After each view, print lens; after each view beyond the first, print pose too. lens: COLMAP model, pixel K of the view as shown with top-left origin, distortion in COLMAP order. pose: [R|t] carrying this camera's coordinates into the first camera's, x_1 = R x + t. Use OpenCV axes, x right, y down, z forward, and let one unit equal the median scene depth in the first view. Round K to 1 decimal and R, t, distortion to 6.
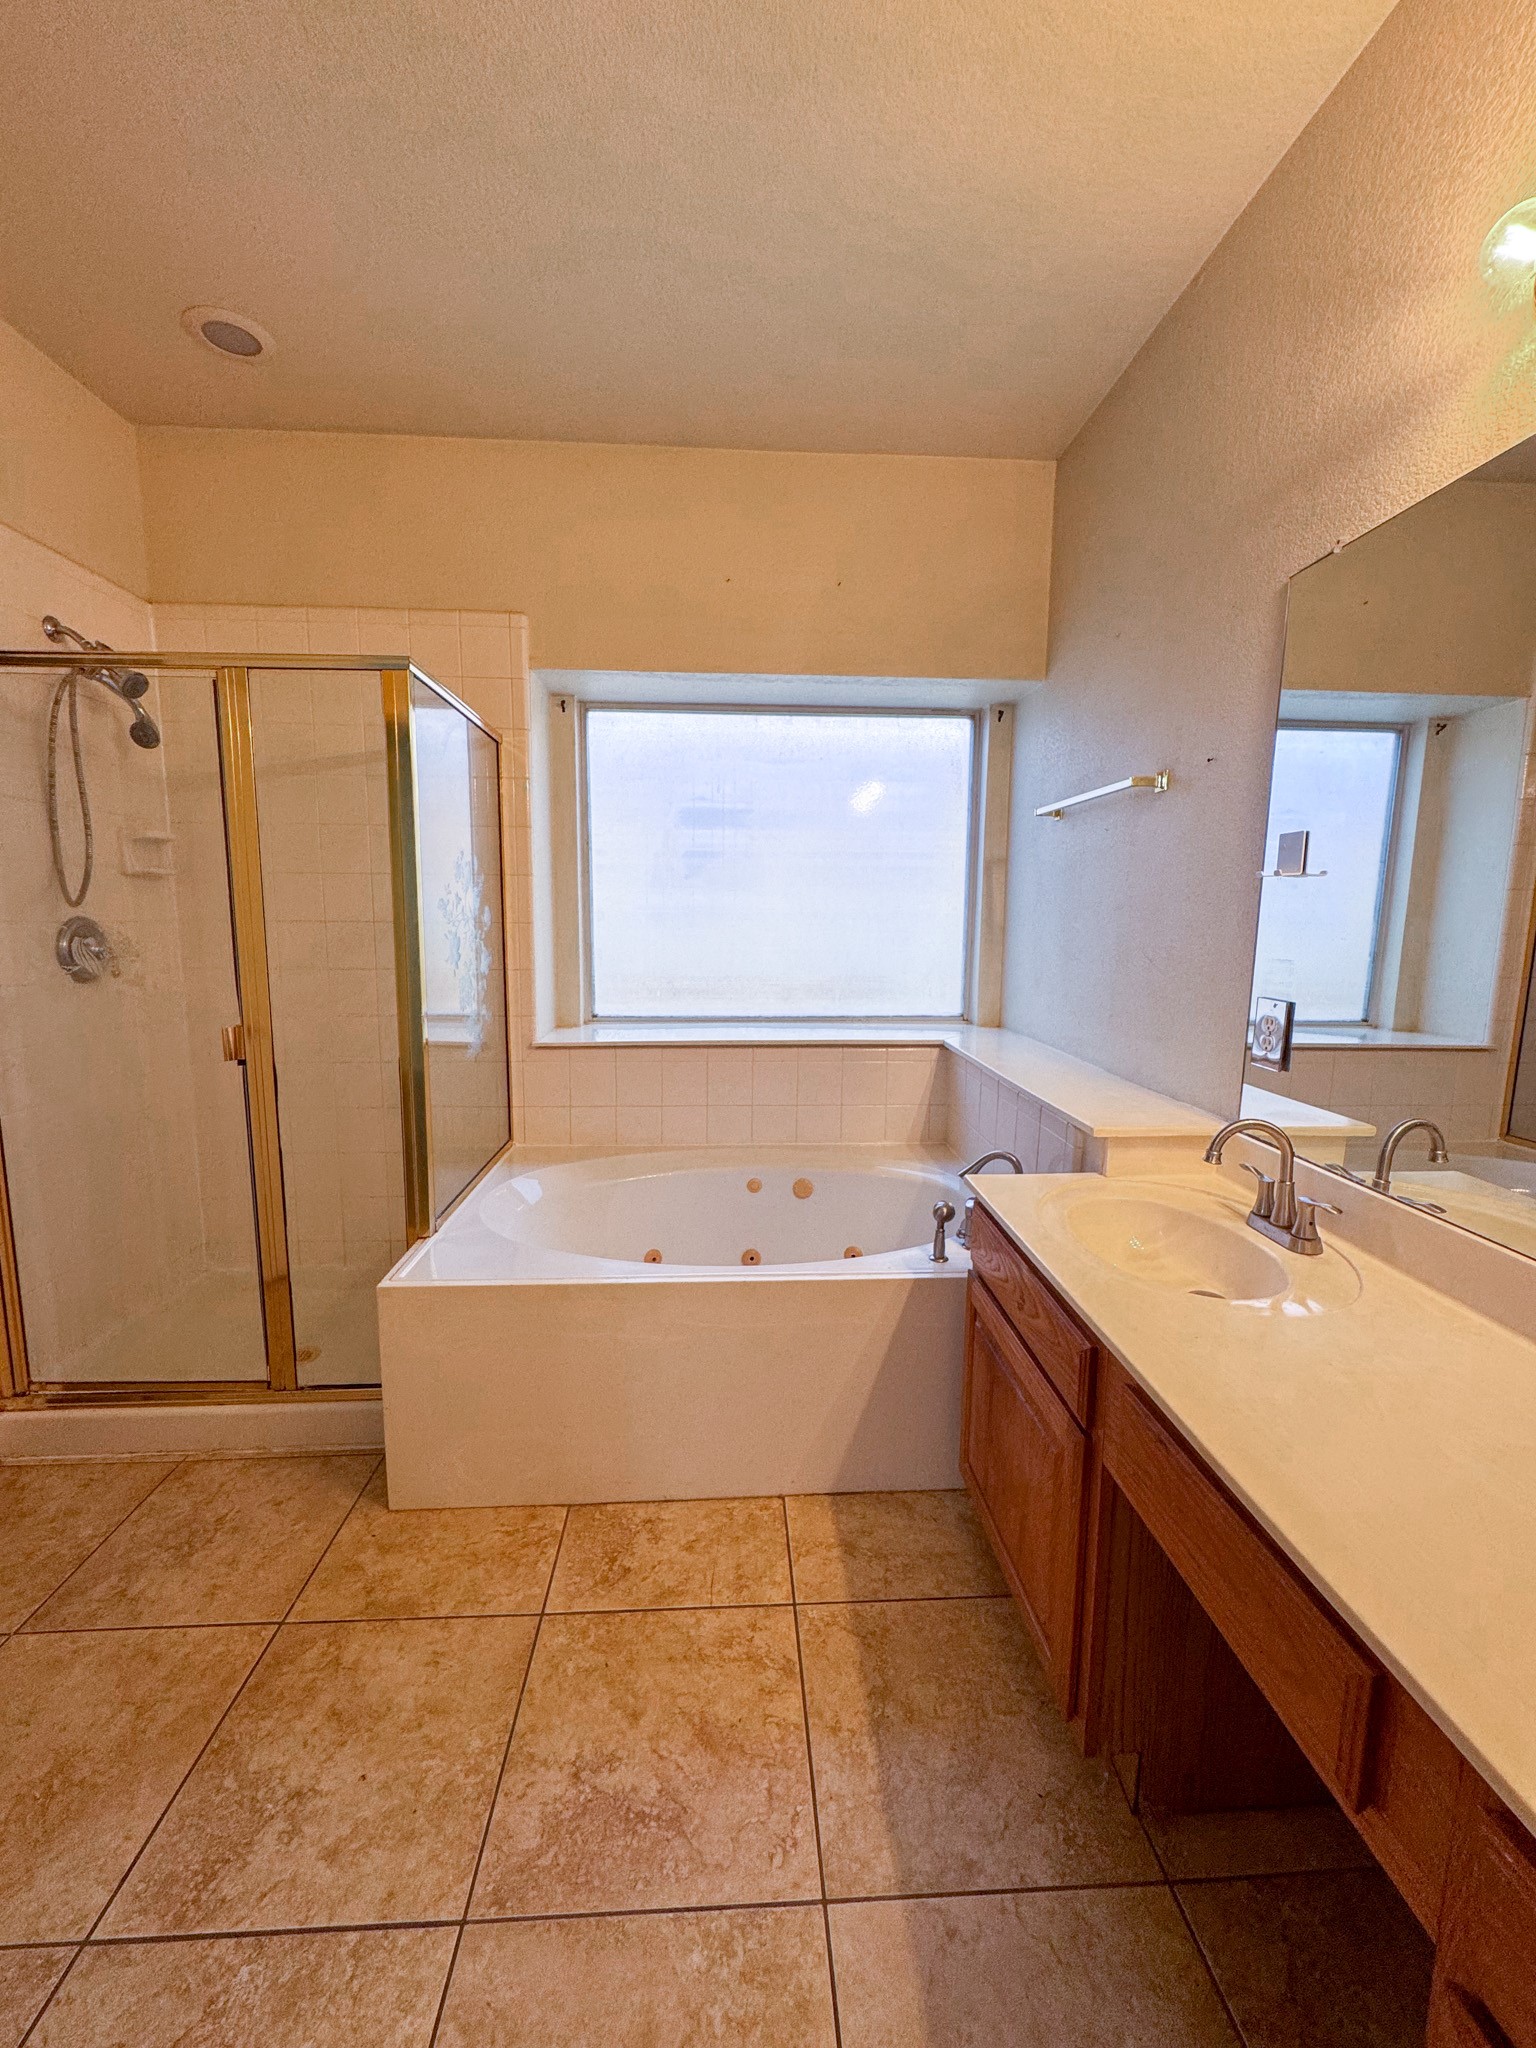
lens RADIAL K [[820.0, 0, 771.3], [0, 820.0, 1021.1], [0, 0, 1]] dist [-0.004660, 0.000757]
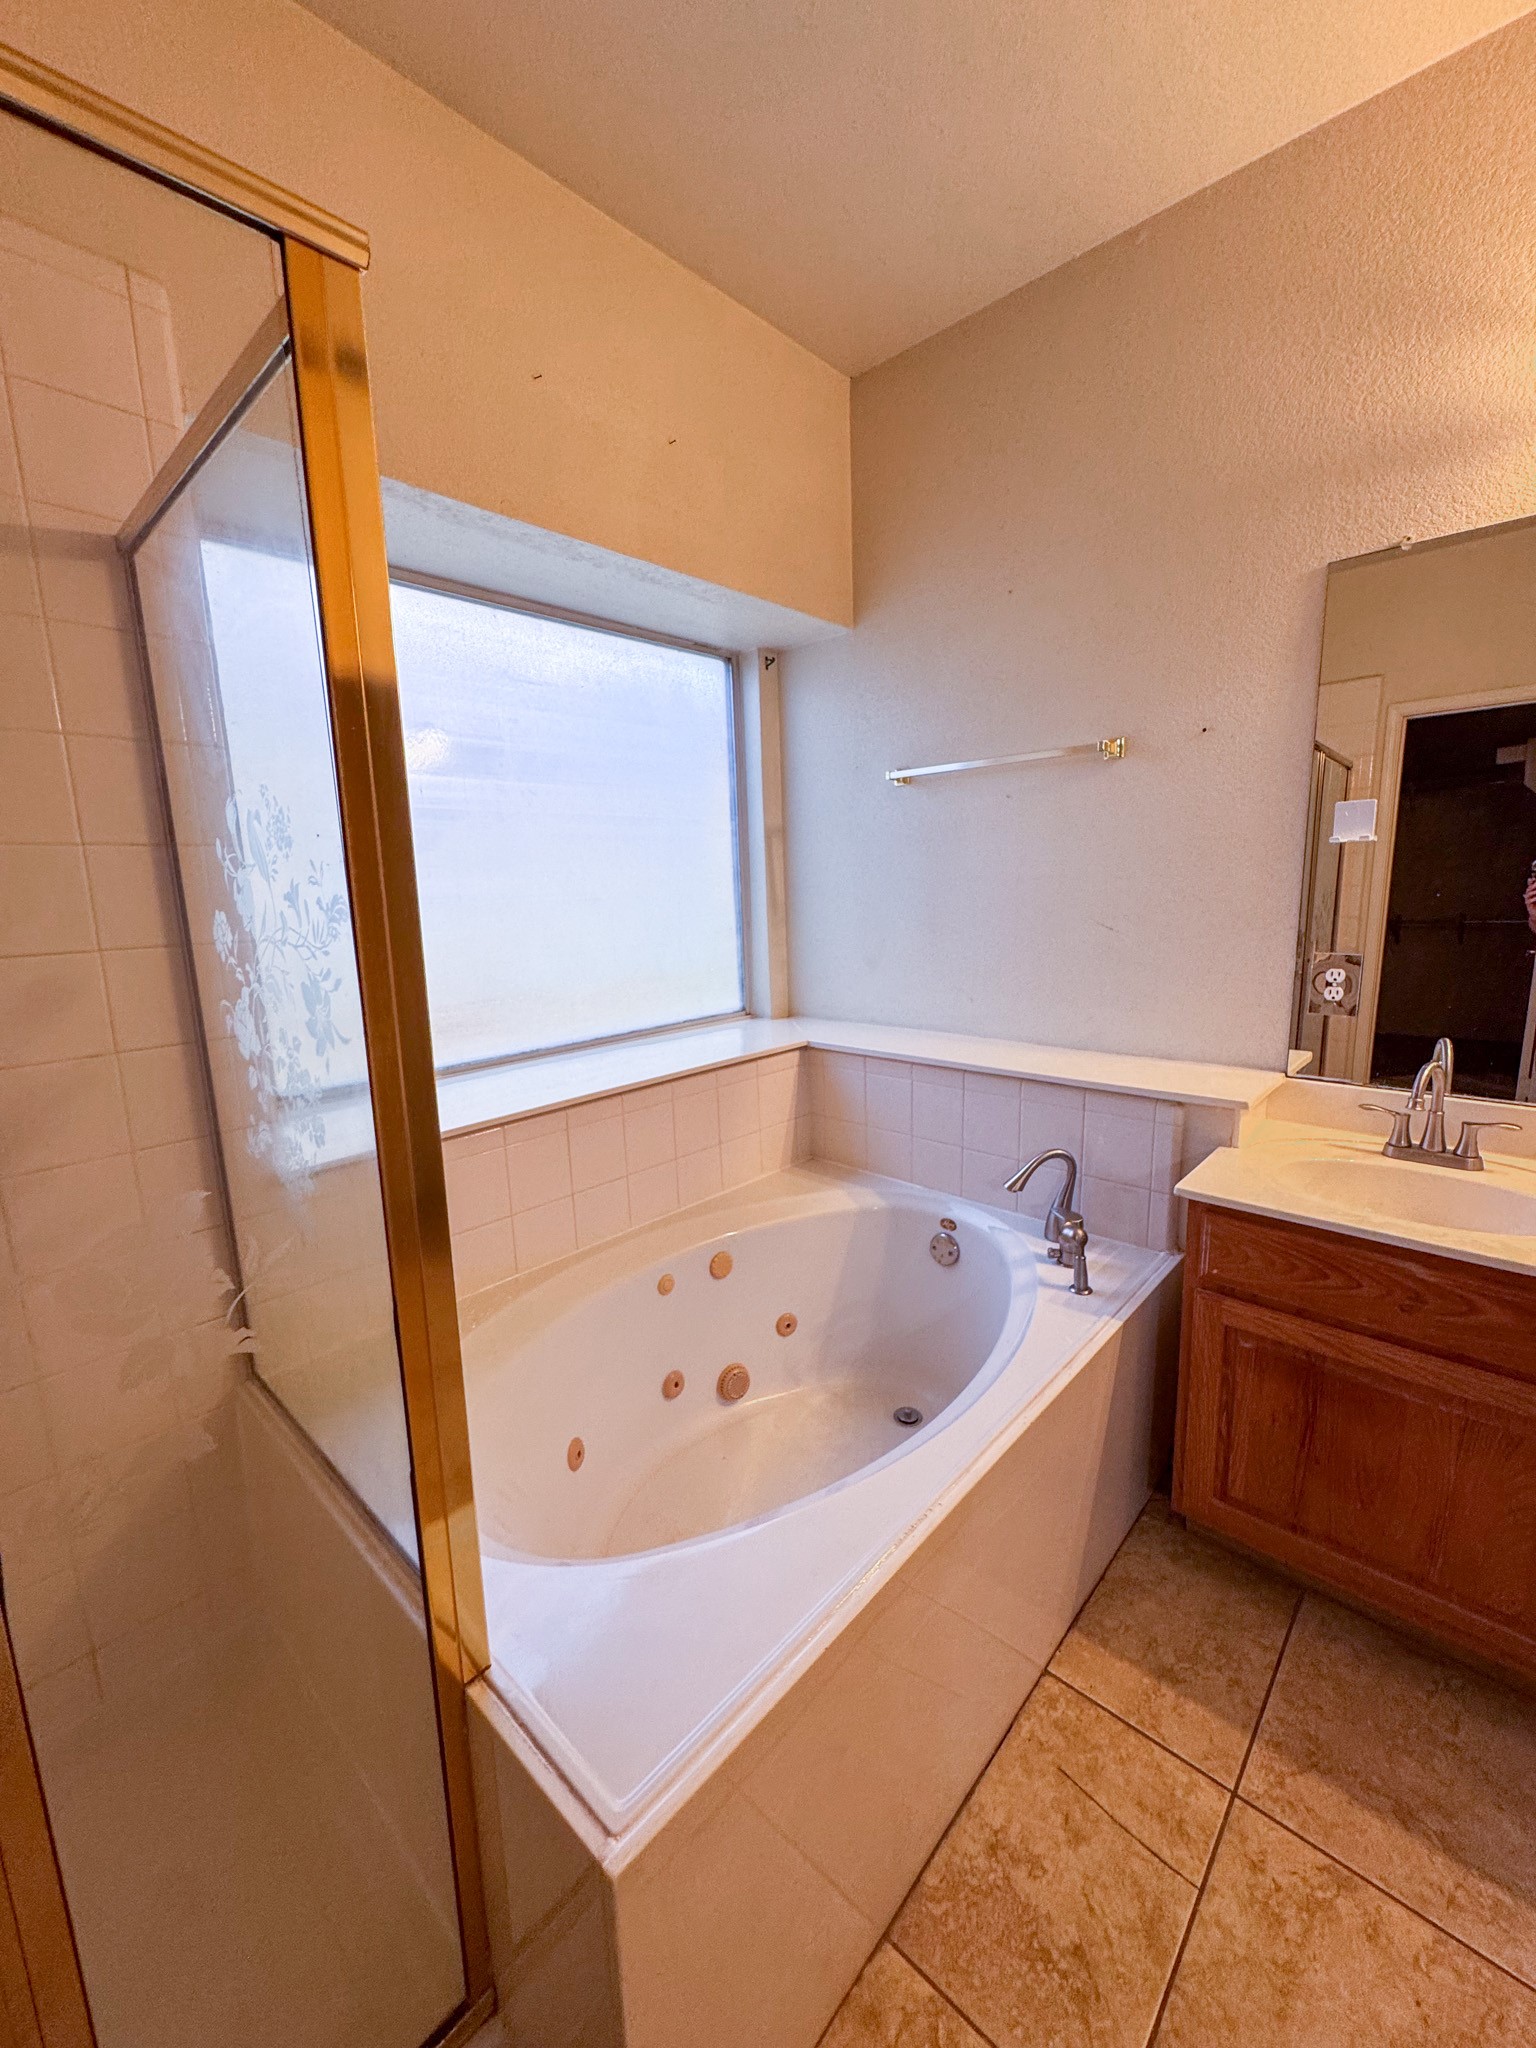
lens RADIAL K [[820.0, 0, 766.1], [0, 820.0, 1021.3], [0, 0, 1]] dist [-0.004660, 0.000757]
pose [[0.721892, -0.143857, 0.676887, -0.735796], [0.126925, 0.989085, 0.074843, -0.121962], [-0.680266, 0.031886, 0.732272, 0.749396]]
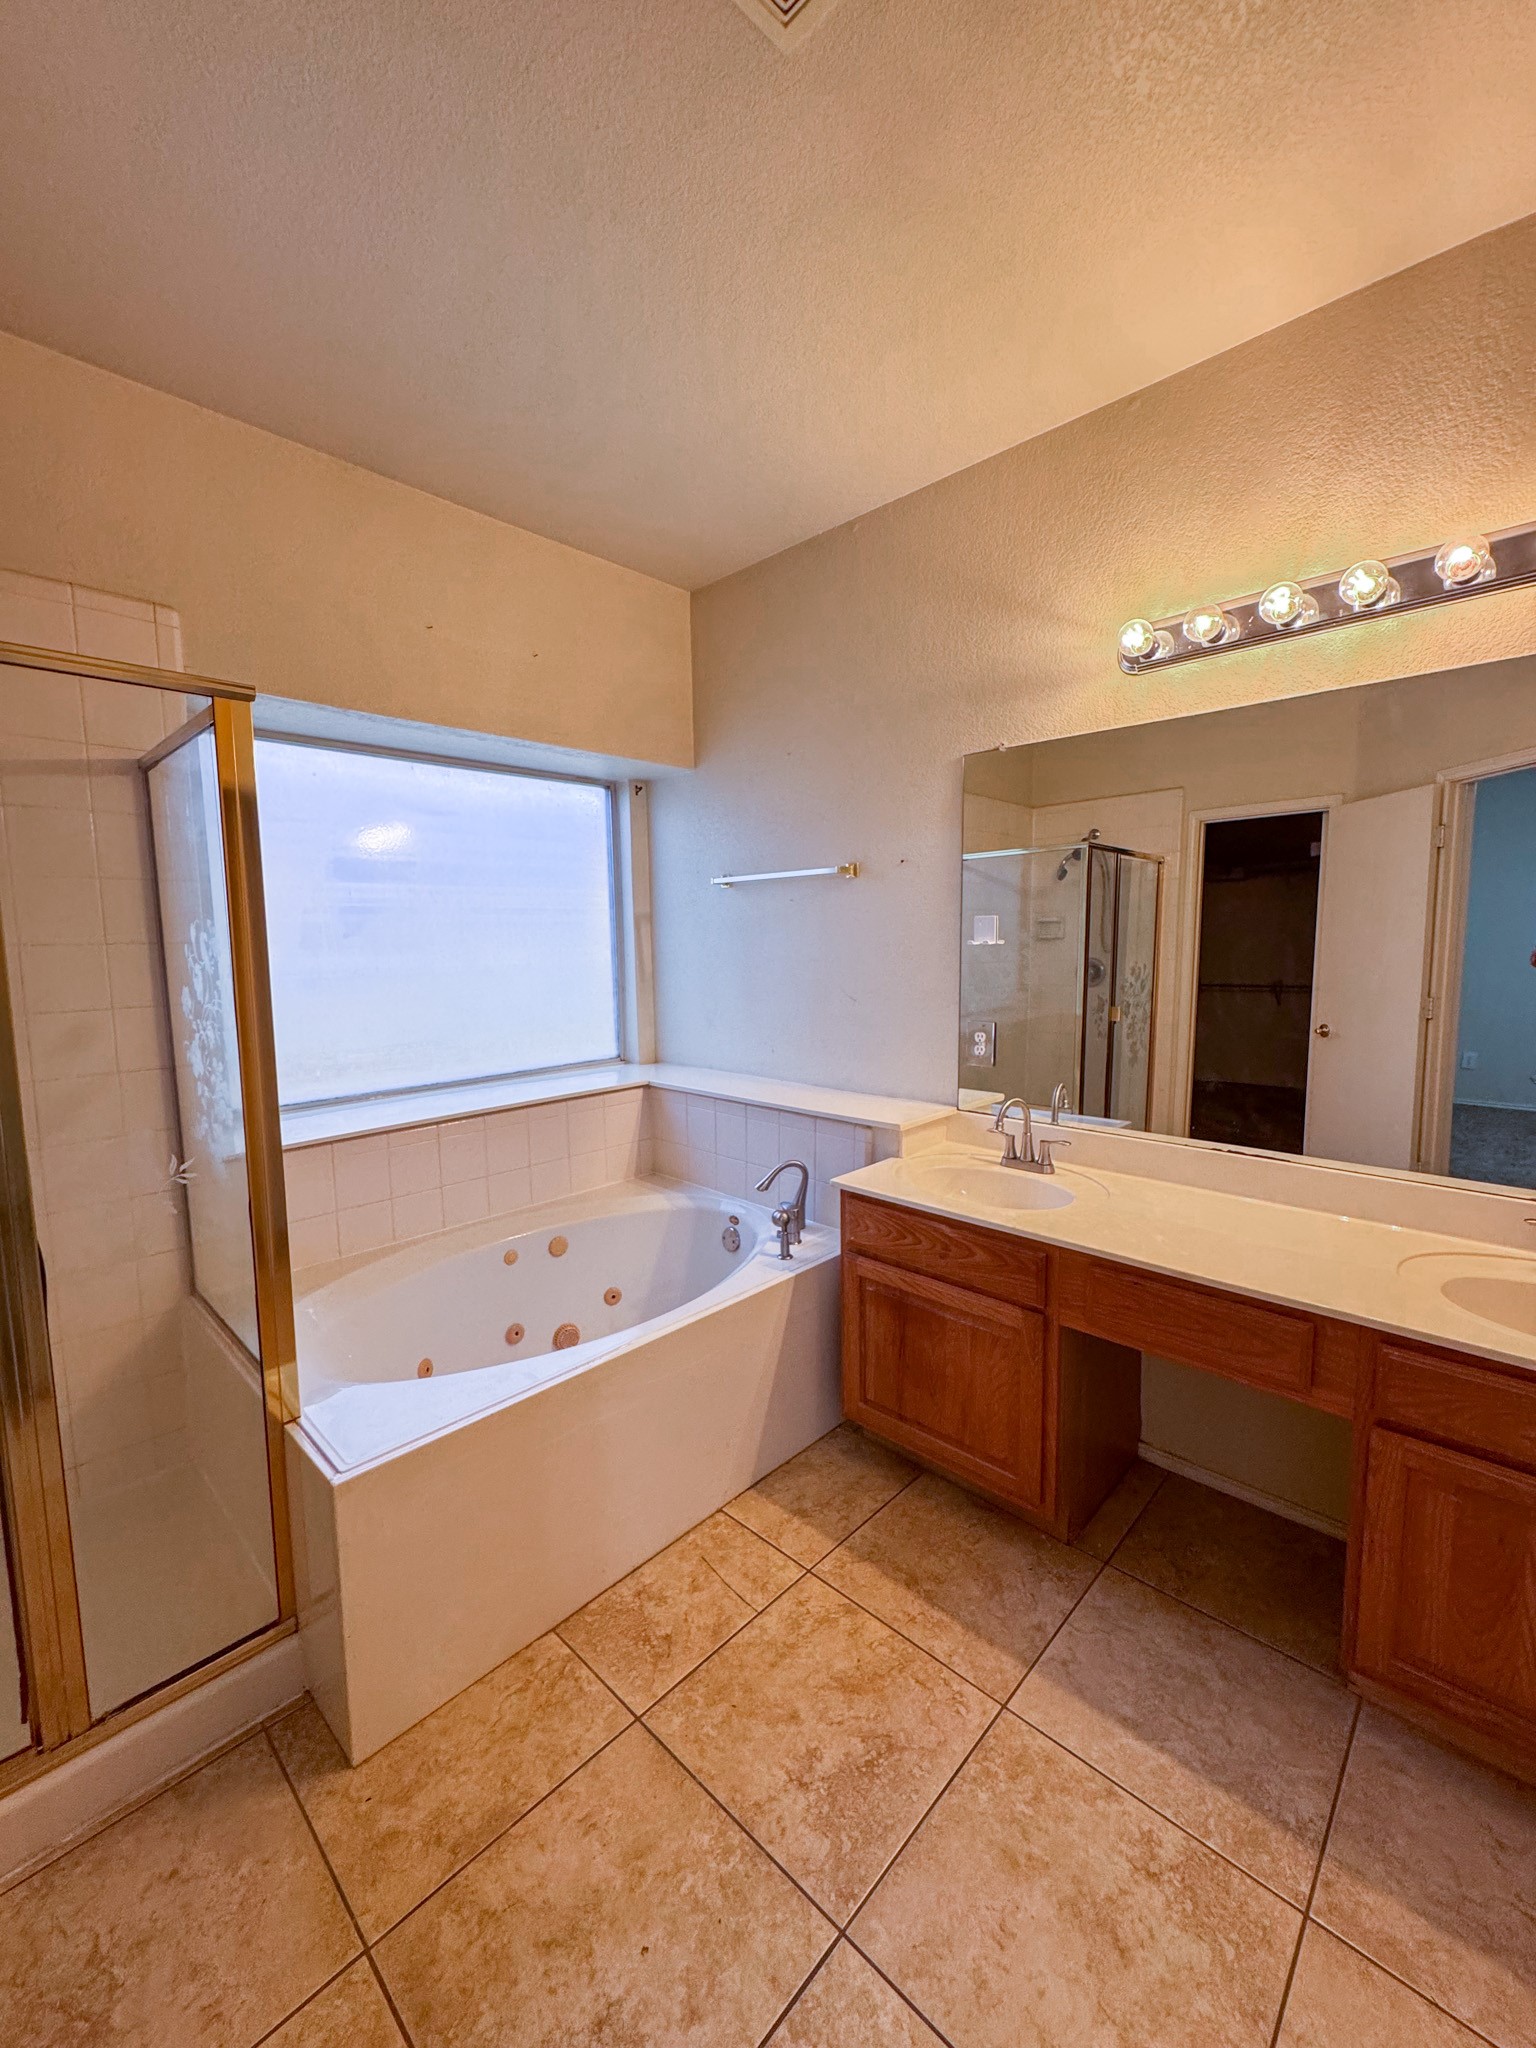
lens RADIAL K [[820.0, 0, 766.4], [0, 820.0, 1019.6], [0, 0, 1]] dist [-0.004660, 0.000757]
pose [[0.730296, -0.087775, 0.677468, -0.776886], [0.111072, 0.993771, 0.009023, -0.094274], [-0.674041, 0.068658, 0.735496, 0.129672]]
